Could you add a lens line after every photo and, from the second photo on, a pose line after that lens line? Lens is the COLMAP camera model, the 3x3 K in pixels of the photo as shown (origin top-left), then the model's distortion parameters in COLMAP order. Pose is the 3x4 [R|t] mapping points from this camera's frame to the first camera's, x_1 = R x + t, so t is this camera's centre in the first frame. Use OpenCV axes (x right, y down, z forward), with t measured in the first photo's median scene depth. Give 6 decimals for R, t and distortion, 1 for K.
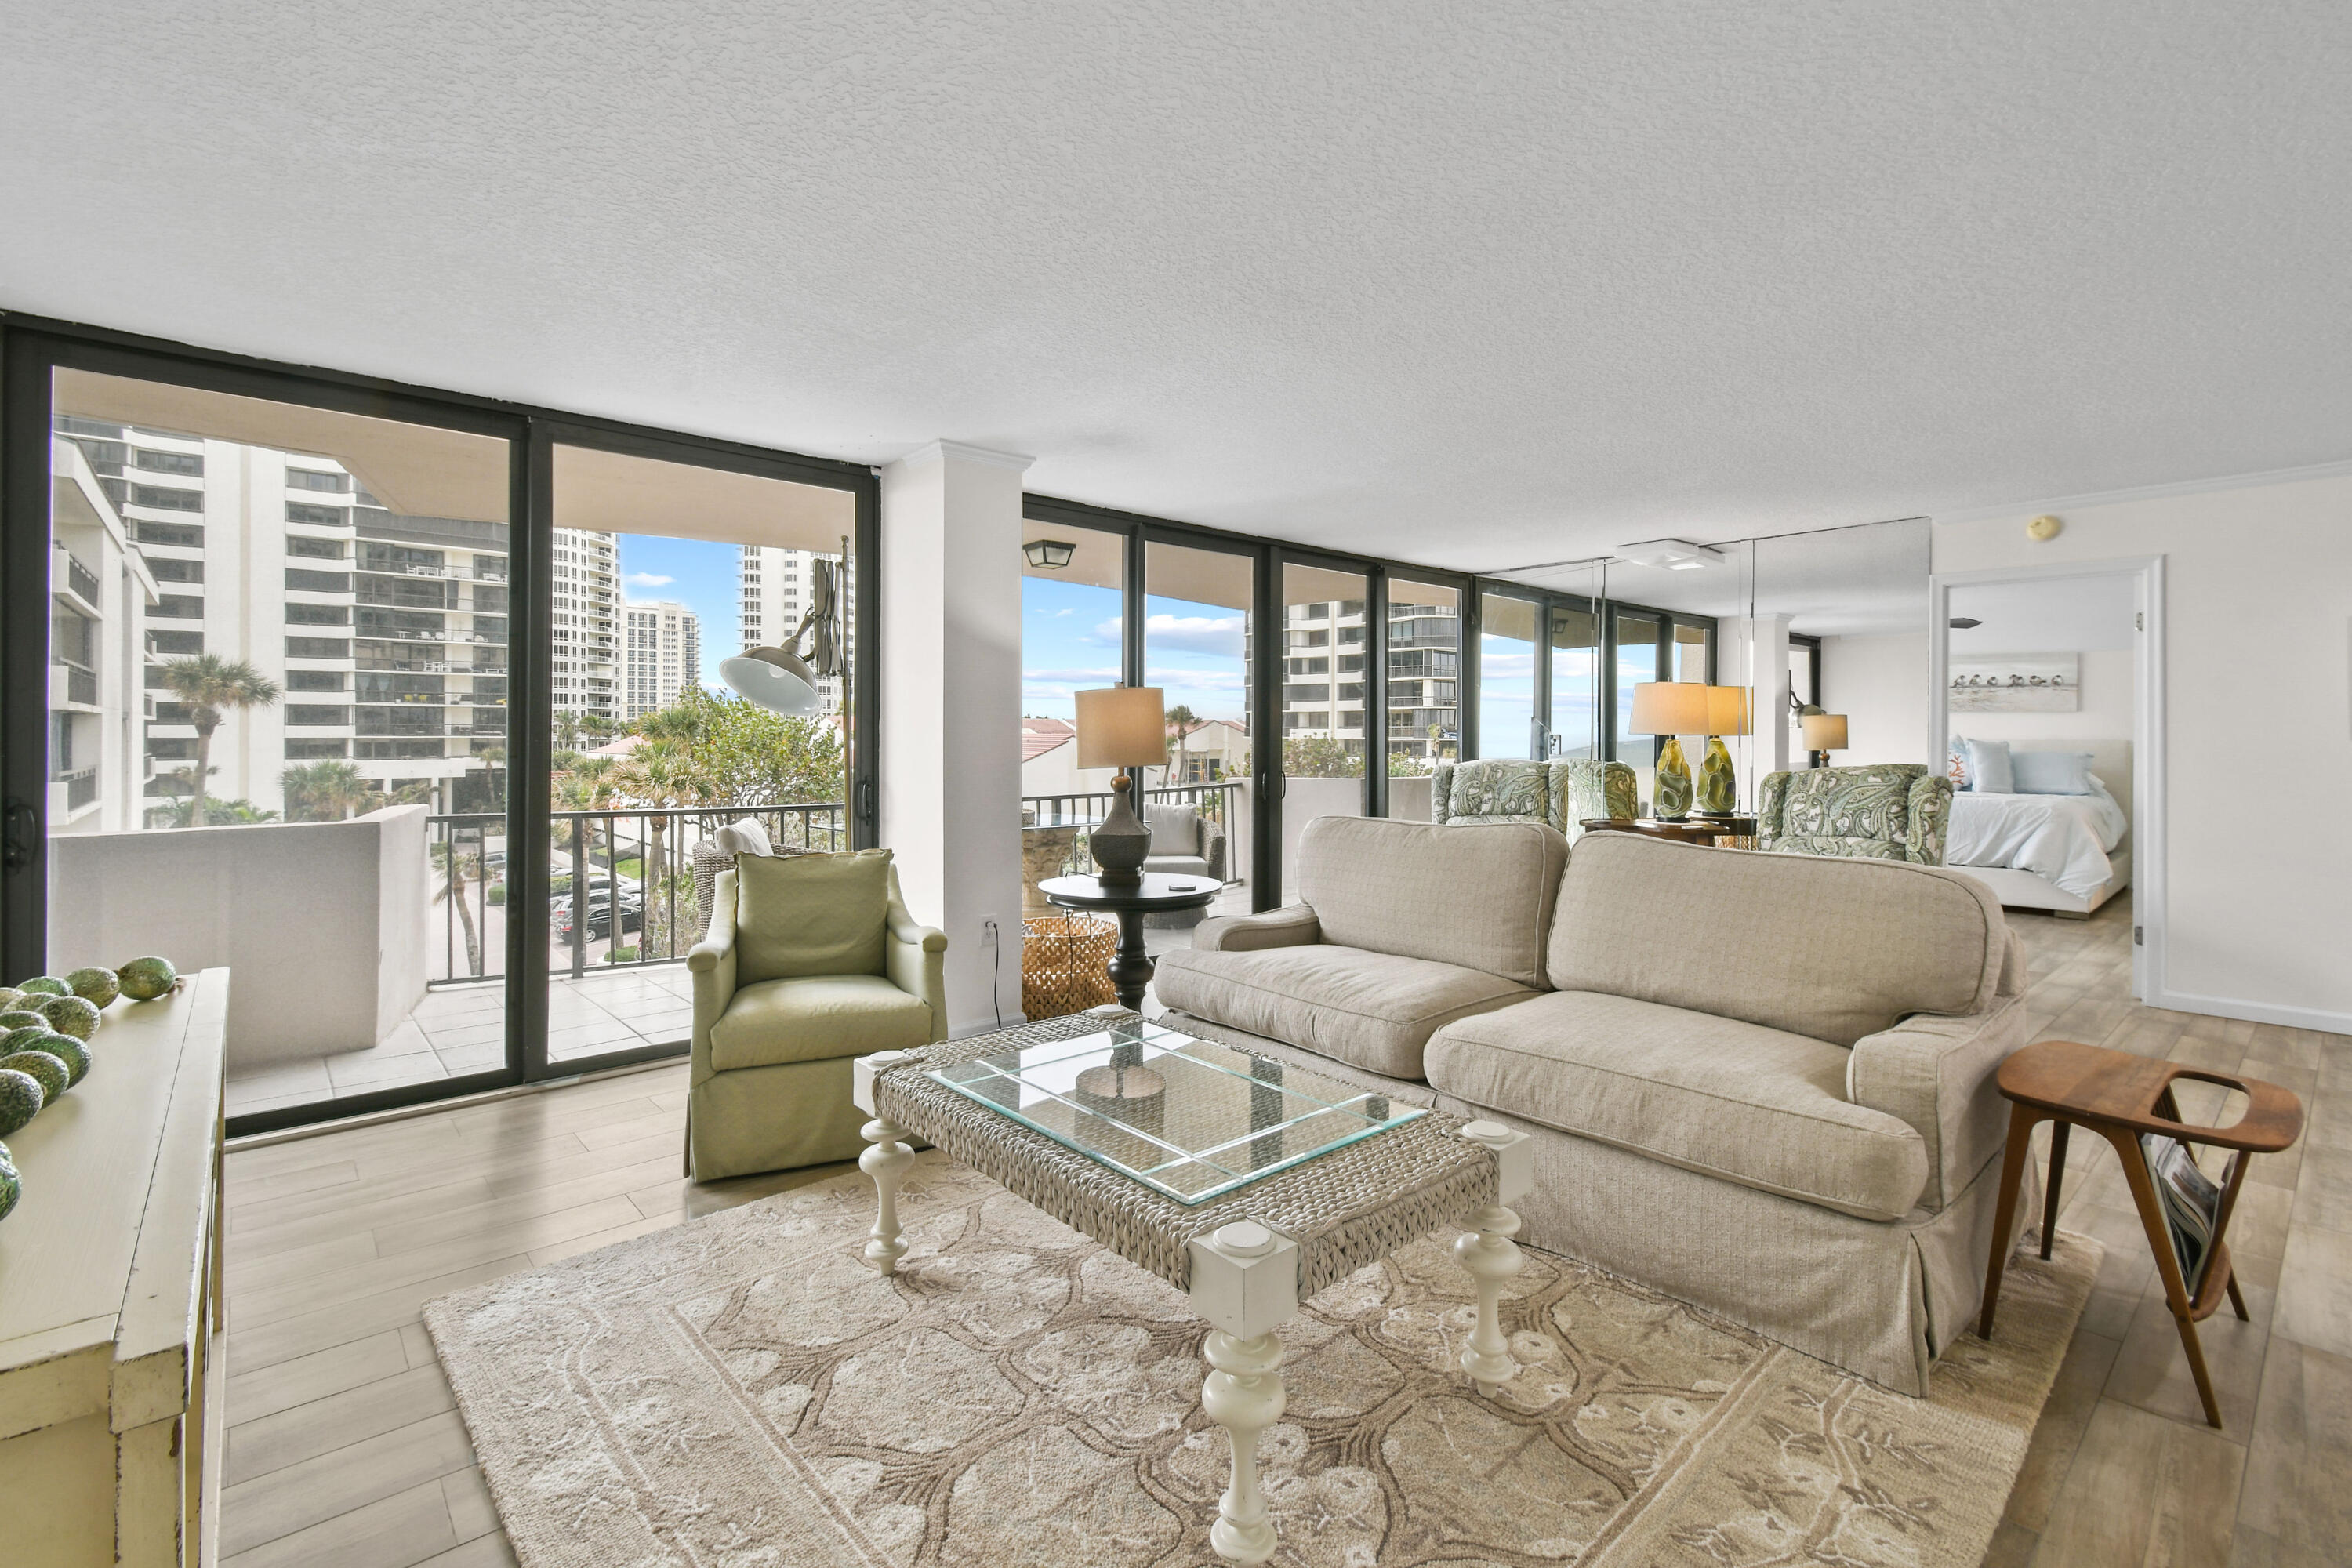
lens RADIAL K [[1059.4, 0, 1170.5], [0, 1059.4, 747.3], [0, 0, 1]] dist [0.003875, -0.000280]
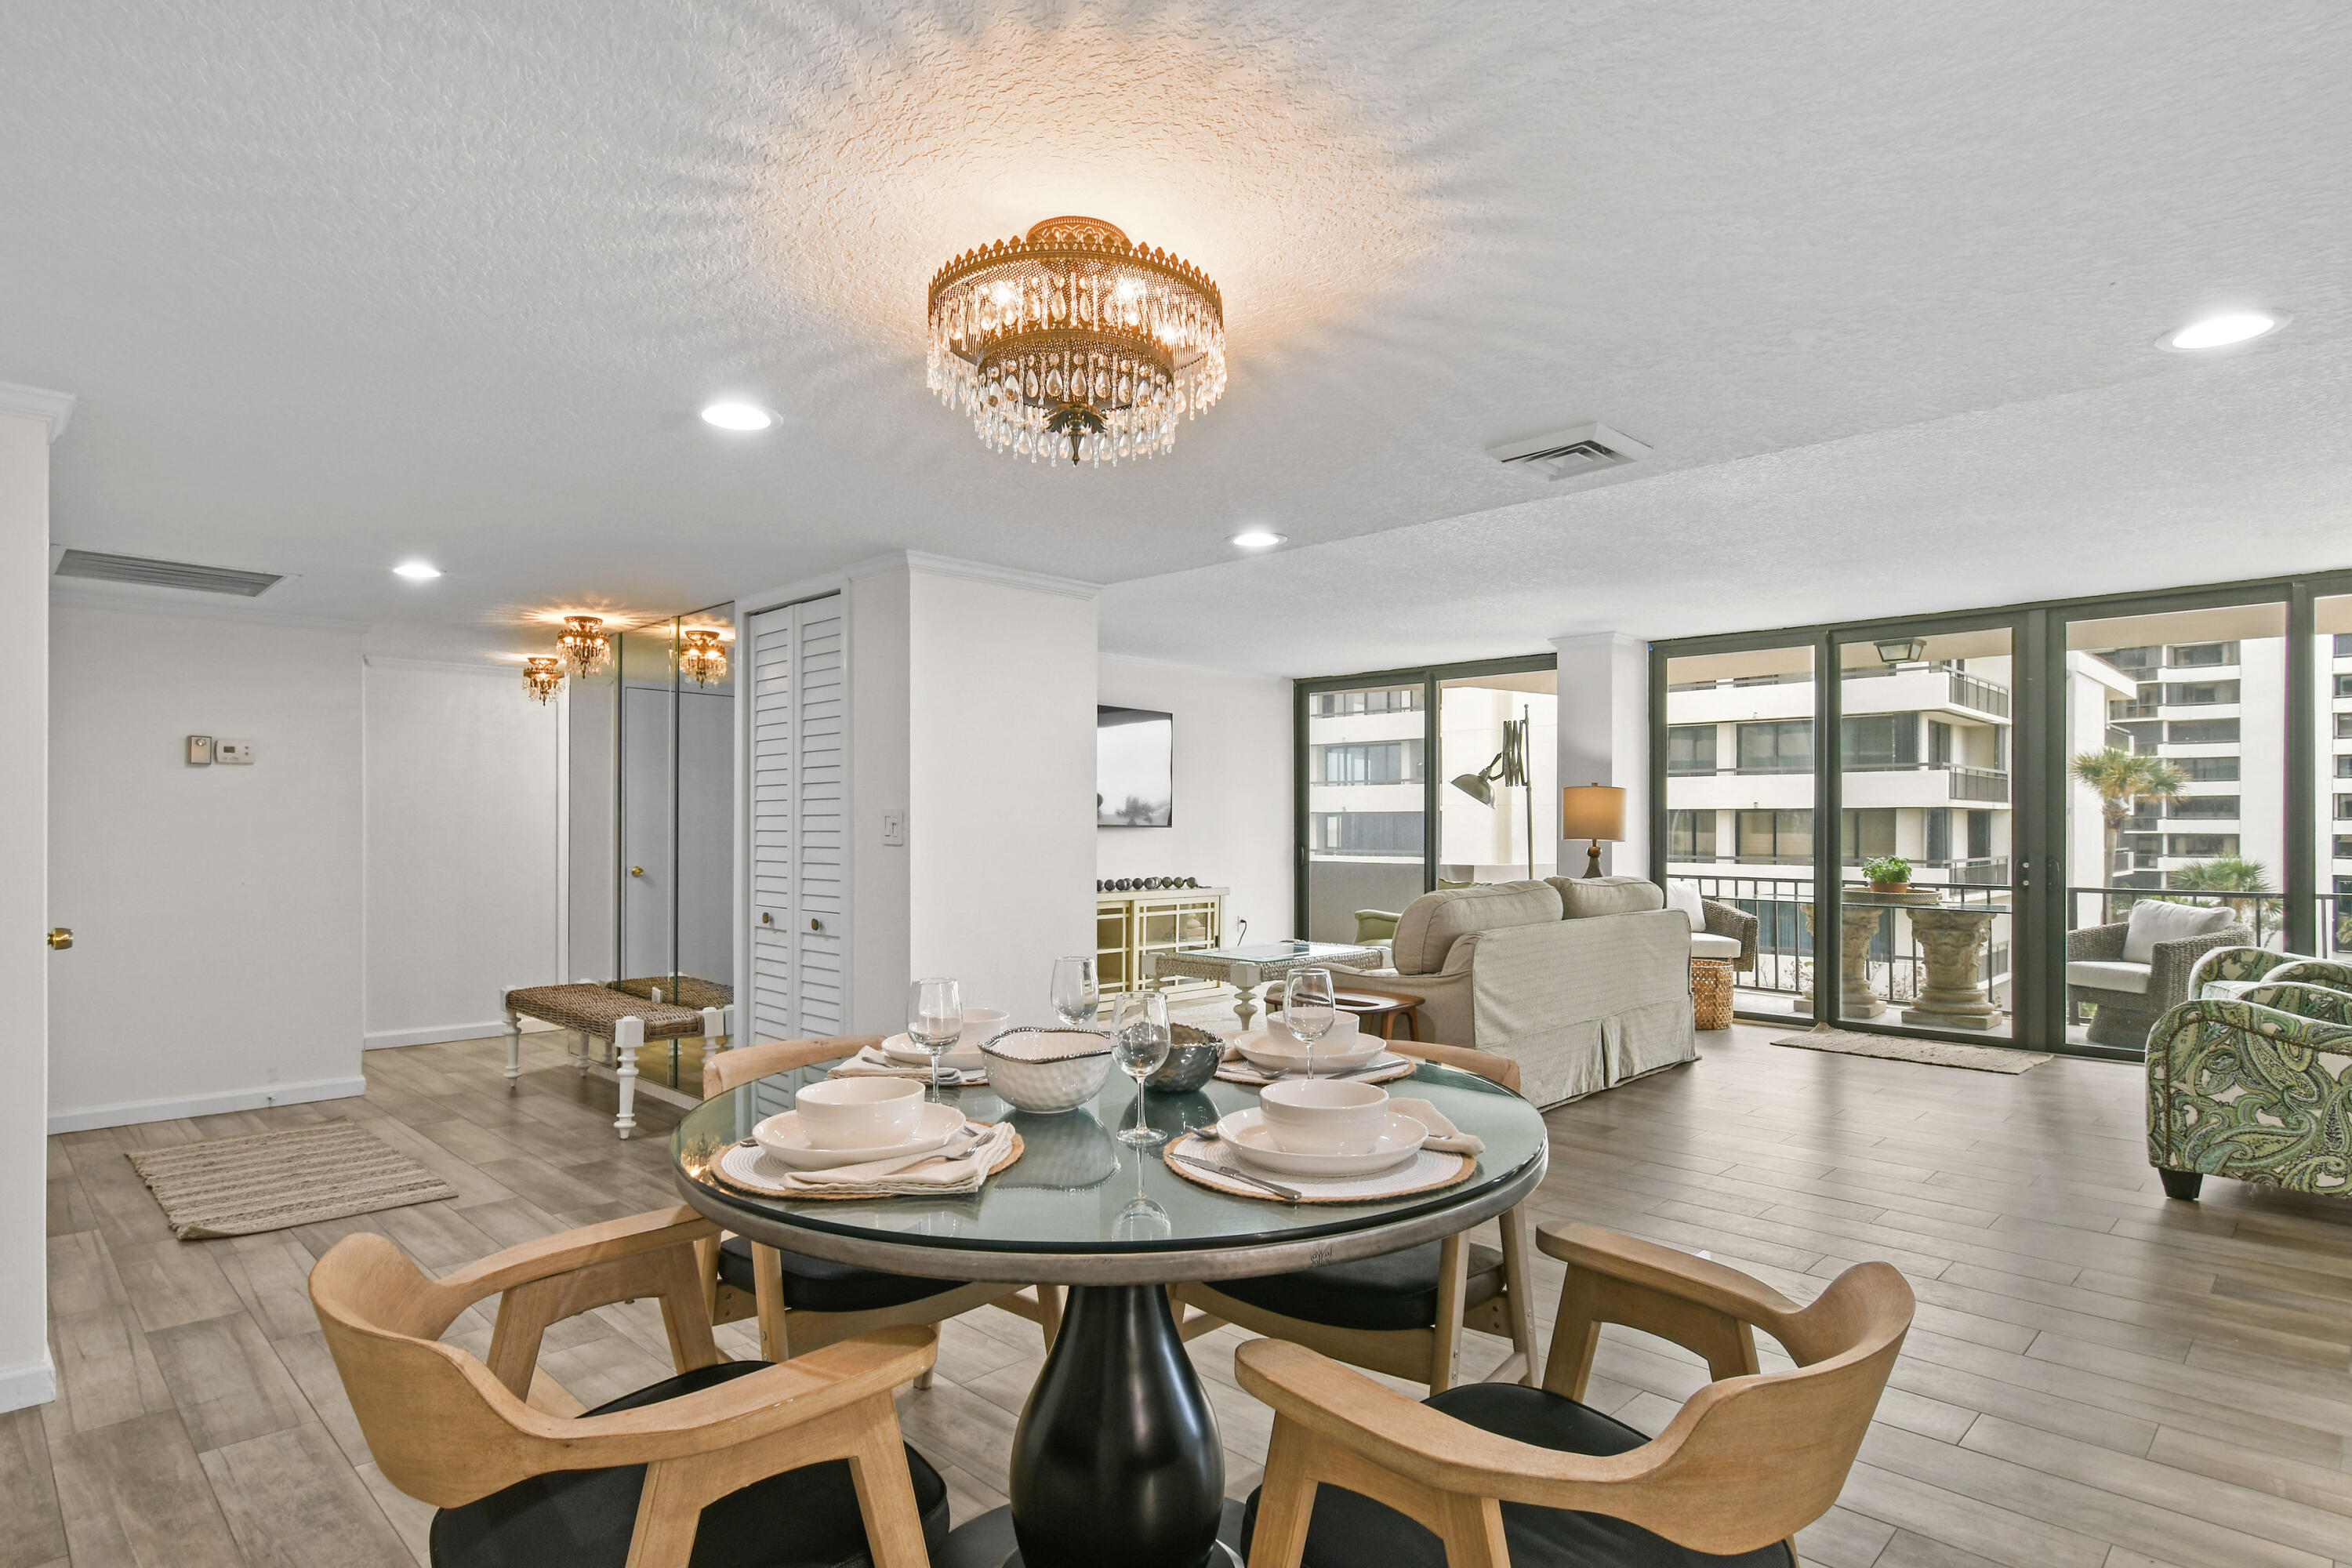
lens RADIAL K [[1235.0, 0, 1174.4], [0, 1235.0, 821.6], [0, 0, 1]] dist [-0.002260, -0.000523]
pose [[0.067223, -0.005609, -0.997722, 0.081551], [-0.013763, 0.999884, -0.006548, 0.000572], [0.997643, 0.014172, 0.067138, 0.014583]]
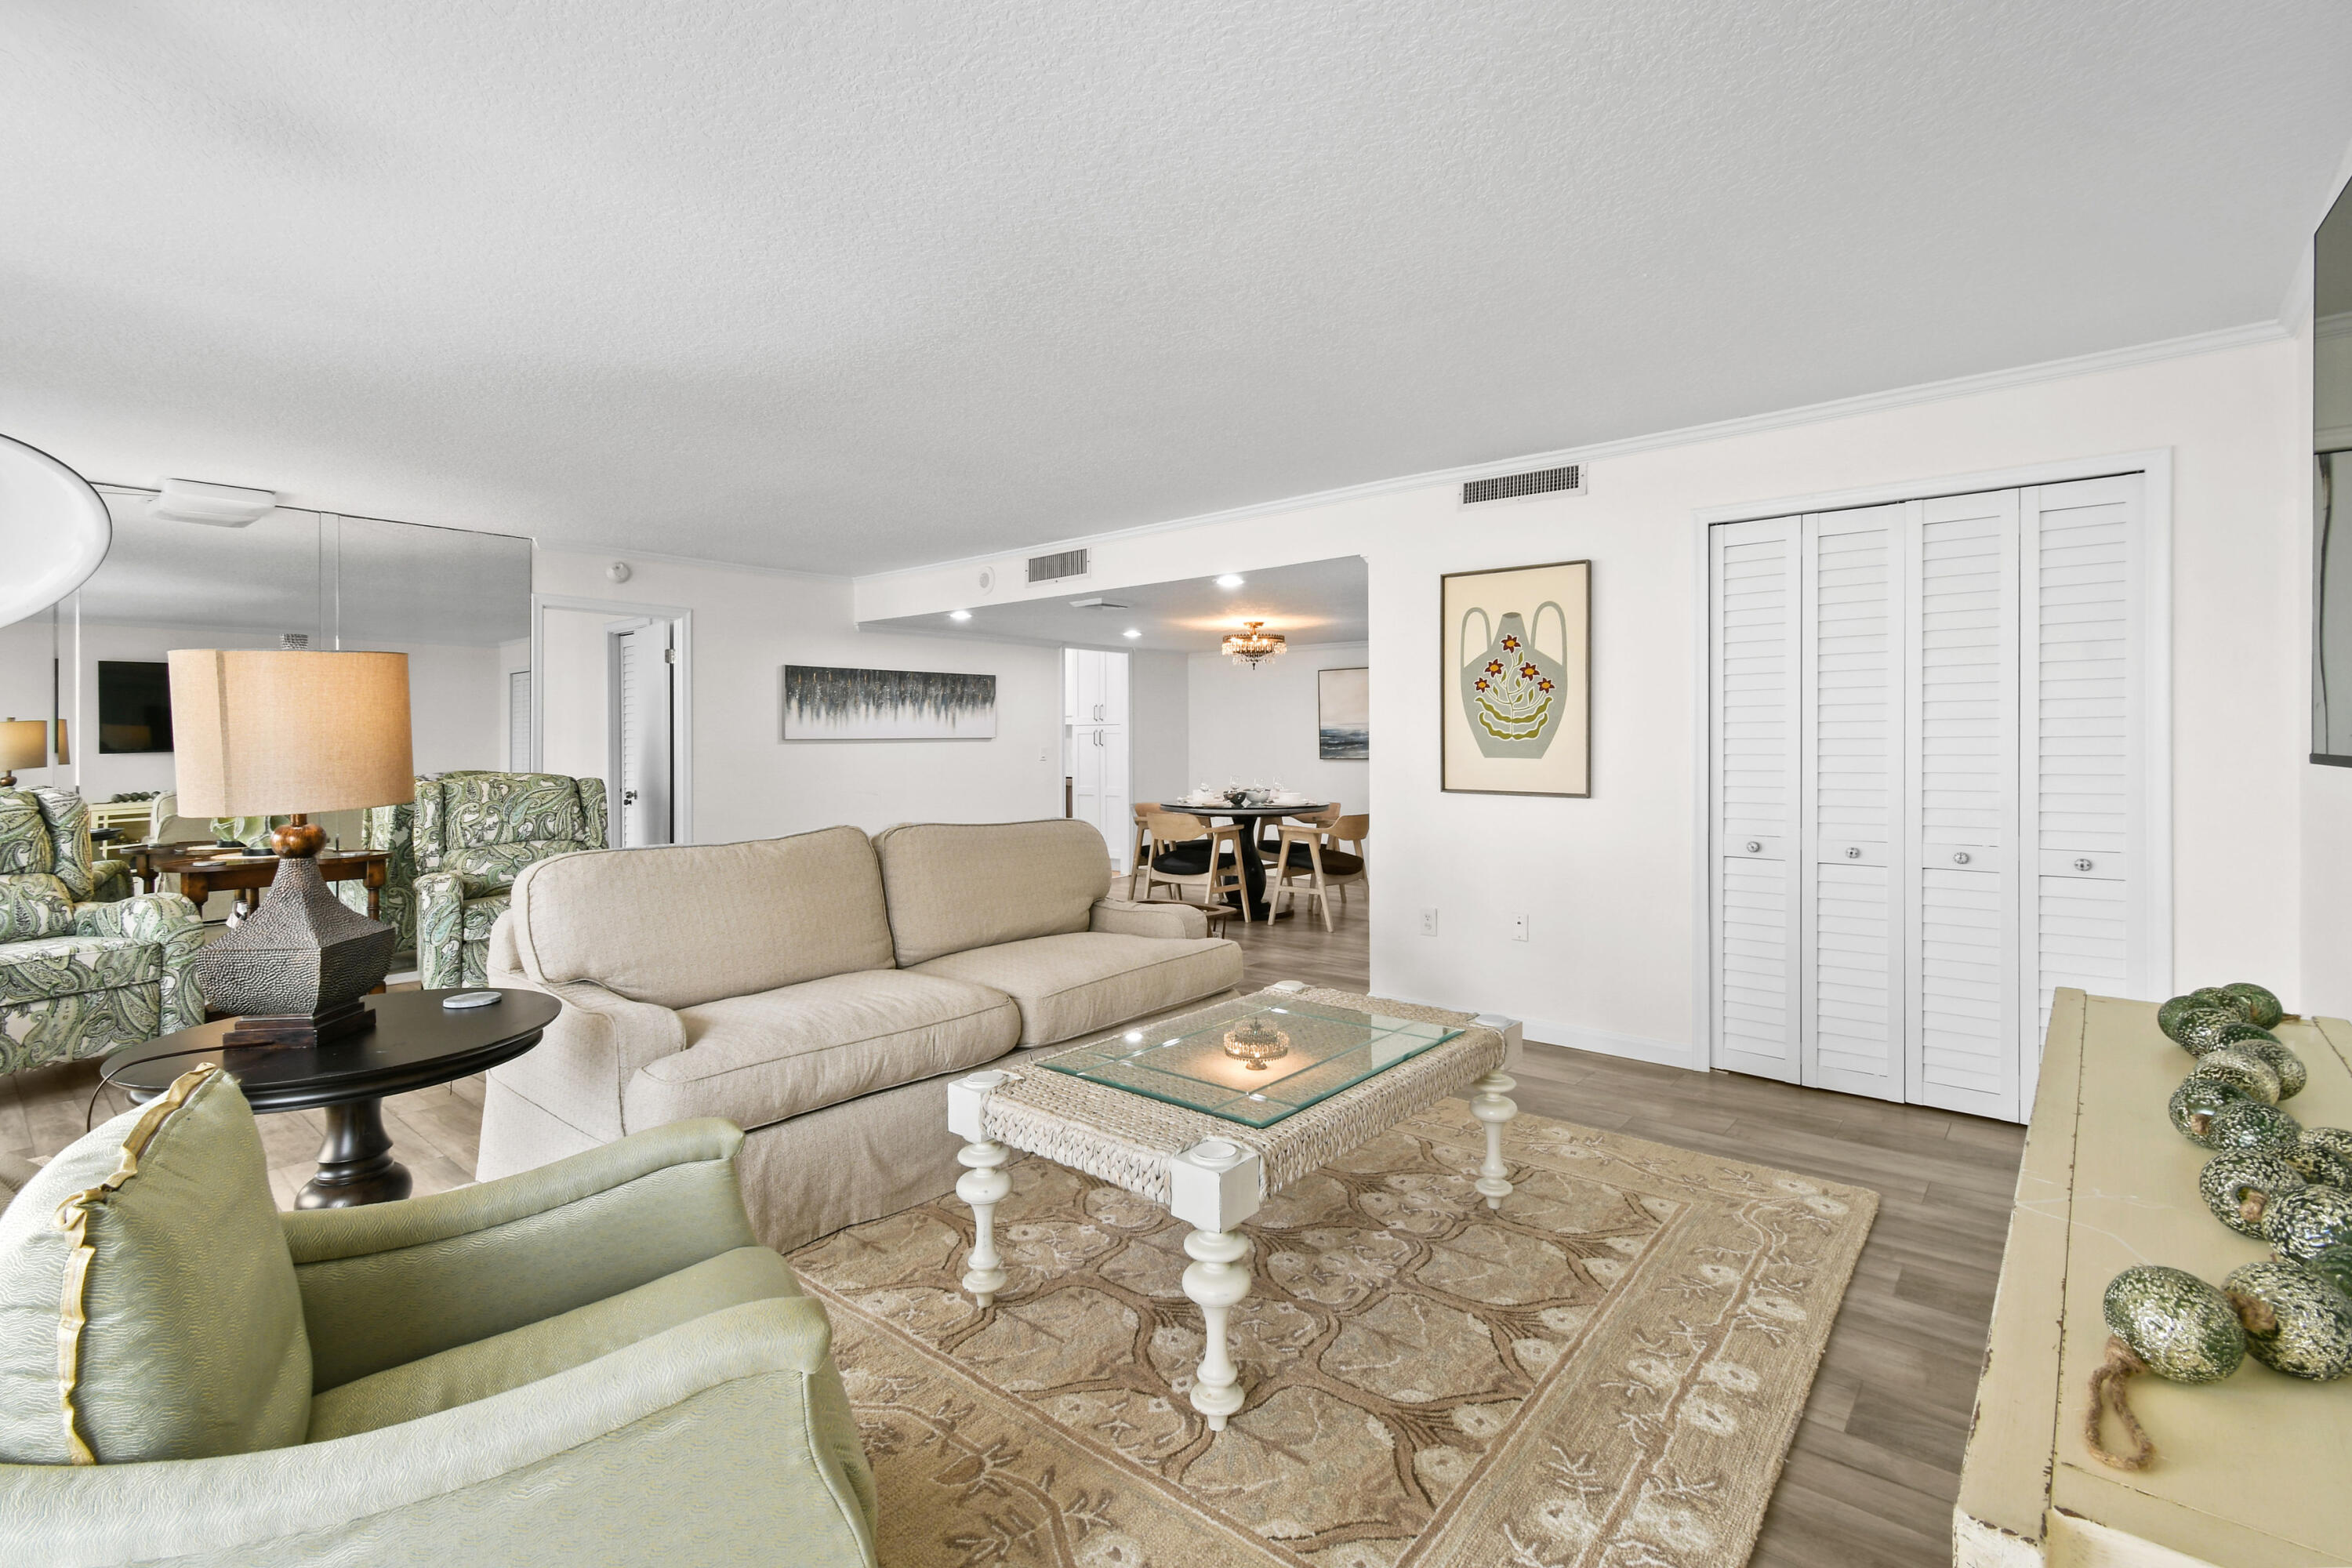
lens RADIAL K [[1046.2, 0, 1198.6], [0, 1046.2, 744.5], [0, 0, 1]] dist [0.001128, -0.000651]
pose [[-0.151816, -0.004911, 0.988397, -0.030179], [0.016084, 0.999843, 0.007438, -0.000422], [-0.988278, 0.017027, -0.151714, 0.033003]]
